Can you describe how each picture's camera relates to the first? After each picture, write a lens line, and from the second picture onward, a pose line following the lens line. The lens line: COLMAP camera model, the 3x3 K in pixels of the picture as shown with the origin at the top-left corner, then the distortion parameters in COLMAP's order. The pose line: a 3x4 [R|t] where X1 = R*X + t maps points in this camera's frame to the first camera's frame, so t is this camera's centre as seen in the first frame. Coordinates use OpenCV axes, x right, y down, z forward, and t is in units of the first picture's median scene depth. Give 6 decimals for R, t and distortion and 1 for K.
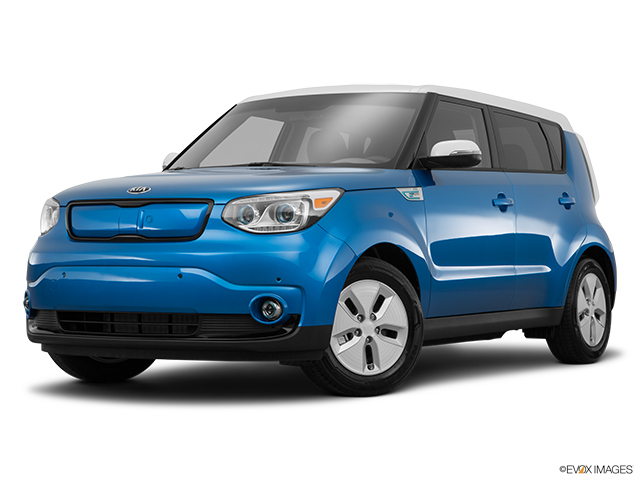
lens RADIAL K [[1392.4, 0, 320.0], [0, 1392.4, 240.0], [0, 0, 1]] dist [0.285633, 0.102086]
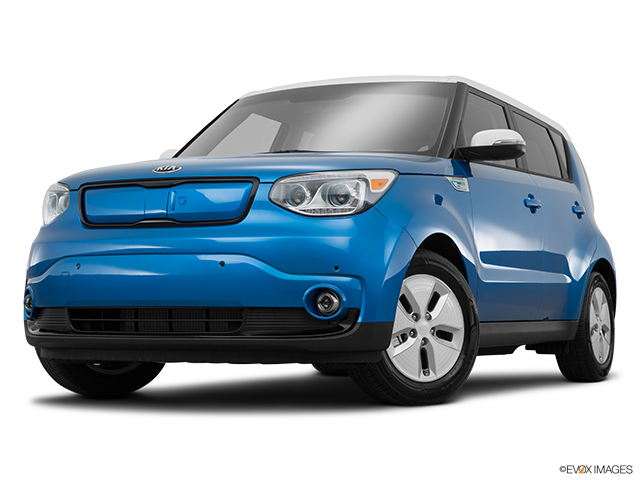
lens RADIAL K [[1289.2, 0, 320.0], [0, 1289.2, 240.0], [0, 0, 1]] dist [0.174161, -0.030324]
pose [[0.995625, 0.009140, 0.092993, -0.106651], [-0.004940, 0.998961, -0.045299, 0.043901], [-0.093311, 0.044641, 0.994636, 0.183997]]
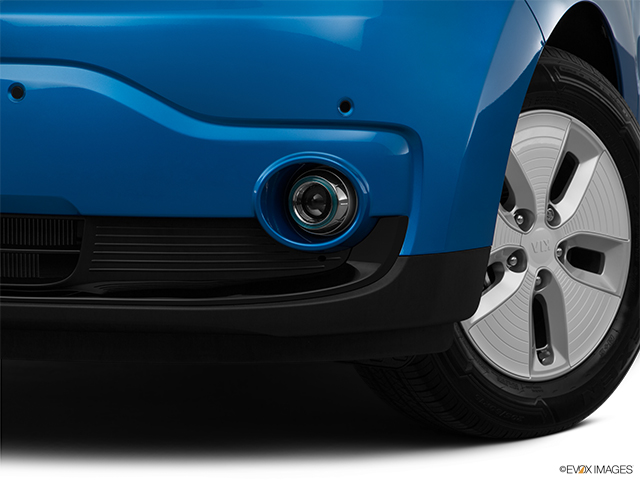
lens RADIAL K [[1681.8, 0, 320.0], [0, 1681.8, 240.0], [0, 0, 1]] dist [0.327408, -0.134292]
pose [[0.984221, -0.011187, 0.176591, -0.094229], [-0.006572, 0.995000, 0.099657, 0.019109], [-0.176823, -0.099245, 0.979226, 0.586011]]
